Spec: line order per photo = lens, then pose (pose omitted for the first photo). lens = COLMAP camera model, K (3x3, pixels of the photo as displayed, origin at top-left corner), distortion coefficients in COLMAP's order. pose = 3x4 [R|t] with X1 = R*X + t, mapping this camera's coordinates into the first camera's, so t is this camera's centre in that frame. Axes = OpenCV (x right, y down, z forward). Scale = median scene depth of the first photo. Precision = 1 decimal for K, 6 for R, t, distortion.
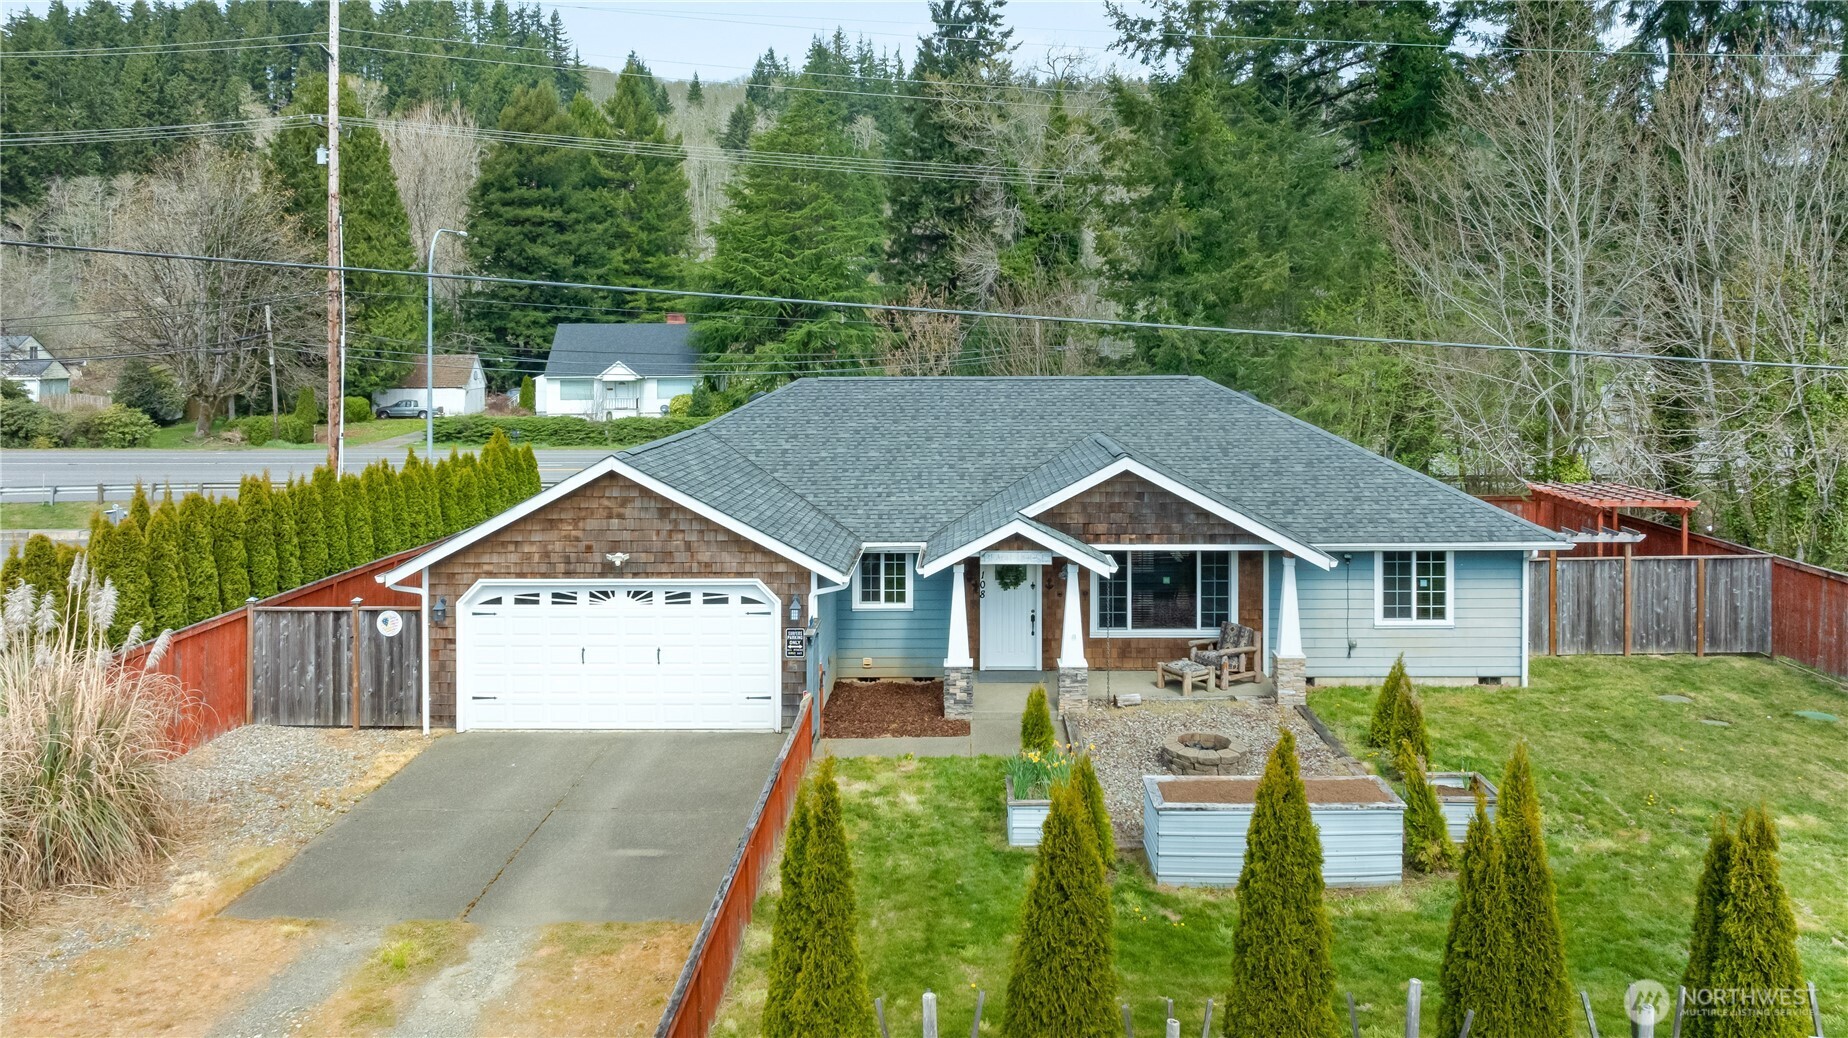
lens RADIAL K [[1355.1, 0, 946.1], [0, 1355.1, 312.2], [0, 0, 1]] dist [-0.019119, -0.003535]
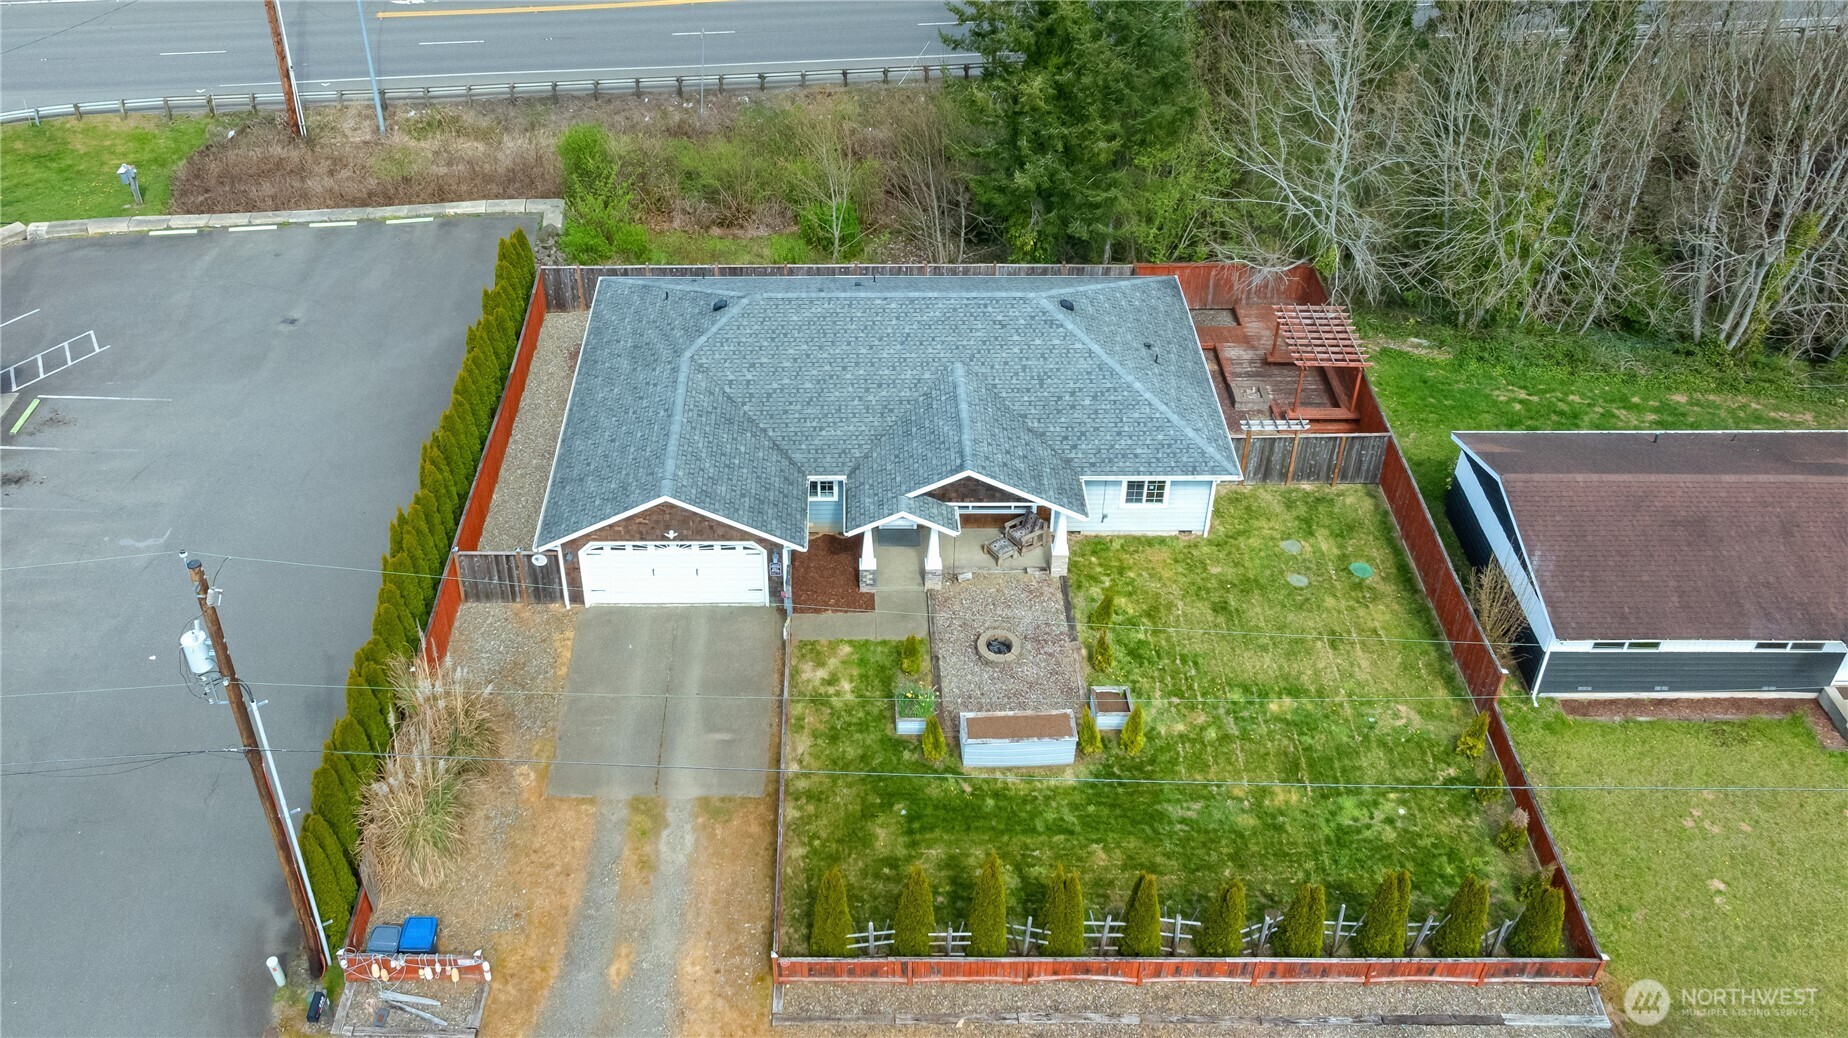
lens RADIAL K [[1564.5, 0, 848.7], [0, 1564.5, 400.6], [0, 0, 1]] dist [-0.013378, -0.011115]
pose [[0.999765, -0.017507, 0.012812, -0.036708], [0.006560, 0.806908, 0.590641, -1.072724], [-0.020679, -0.590418, 0.806833, -0.485471]]
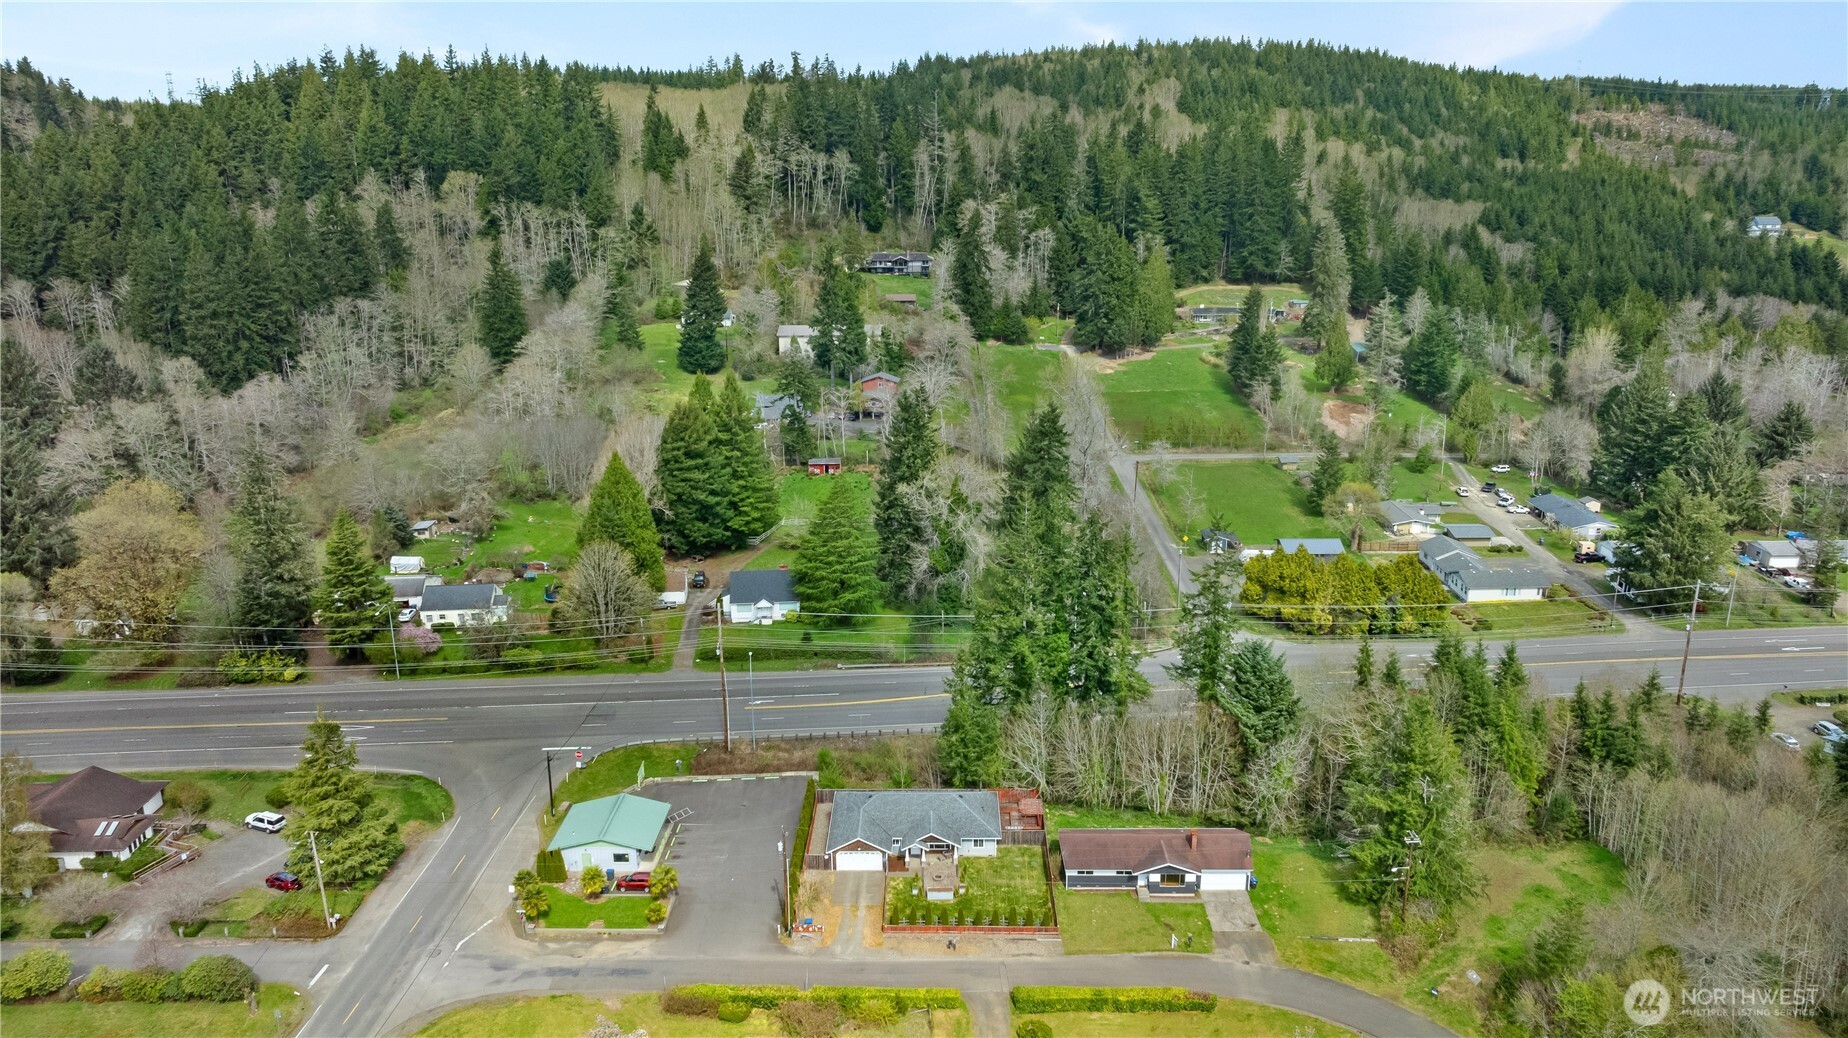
lens RADIAL K [[1290.8, 0, 930.4], [0, 1290.8, 466.7], [0, 0, 1]] dist [-0.012286, -0.000314]
pose [[0.999850, -0.012066, 0.012416, 0.068740], [0.008622, 0.968894, 0.247327, -3.265602], [-0.015014, -0.247183, 0.968853, -4.817720]]
